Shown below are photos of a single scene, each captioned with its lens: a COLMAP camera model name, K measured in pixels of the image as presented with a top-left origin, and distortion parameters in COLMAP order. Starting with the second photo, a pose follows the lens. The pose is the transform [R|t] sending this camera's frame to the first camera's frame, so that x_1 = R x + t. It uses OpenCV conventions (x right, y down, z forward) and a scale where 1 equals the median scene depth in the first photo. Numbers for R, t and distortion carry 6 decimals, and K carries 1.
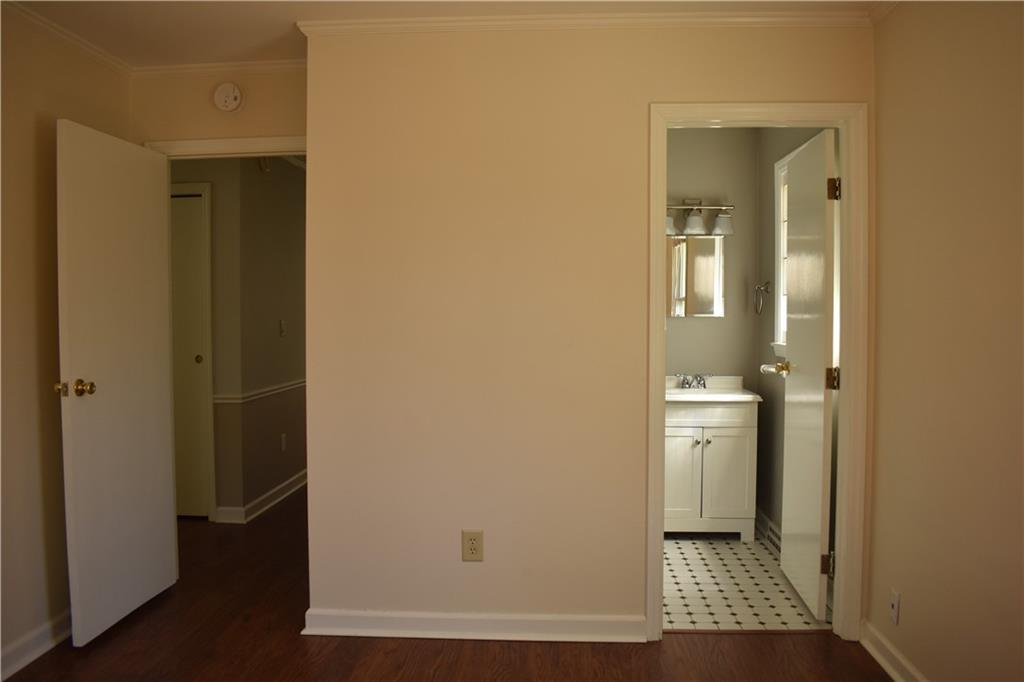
lens RADIAL K [[801.4, 0, 512.9], [0, 801.4, 338.4], [0, 0, 1]] dist [-0.089108, 0.010325]
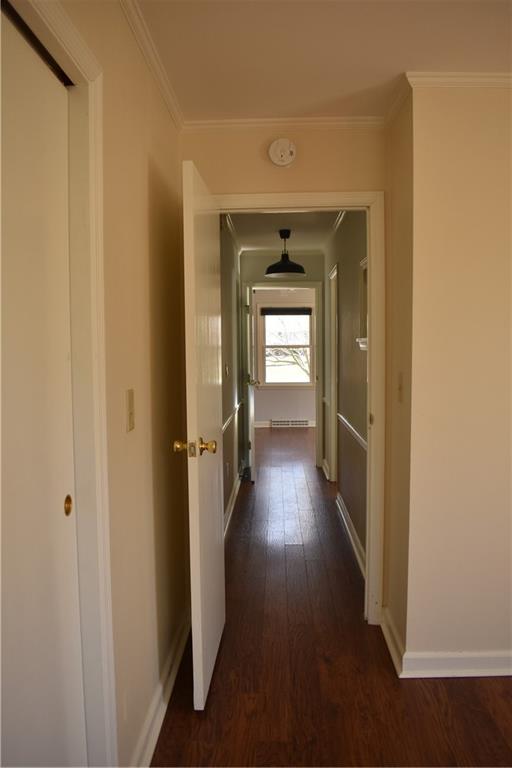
lens RADIAL K [[601.0, 0, 254.8], [0, 601.0, 388.4], [0, 0, 1]] dist [-0.089108, 0.010325]
pose [[0.999868, -0.007045, 0.014671, -0.463717], [0.006548, 0.999411, 0.033690, -0.029811], [-0.014899, -0.033589, 0.999325, 0.248260]]
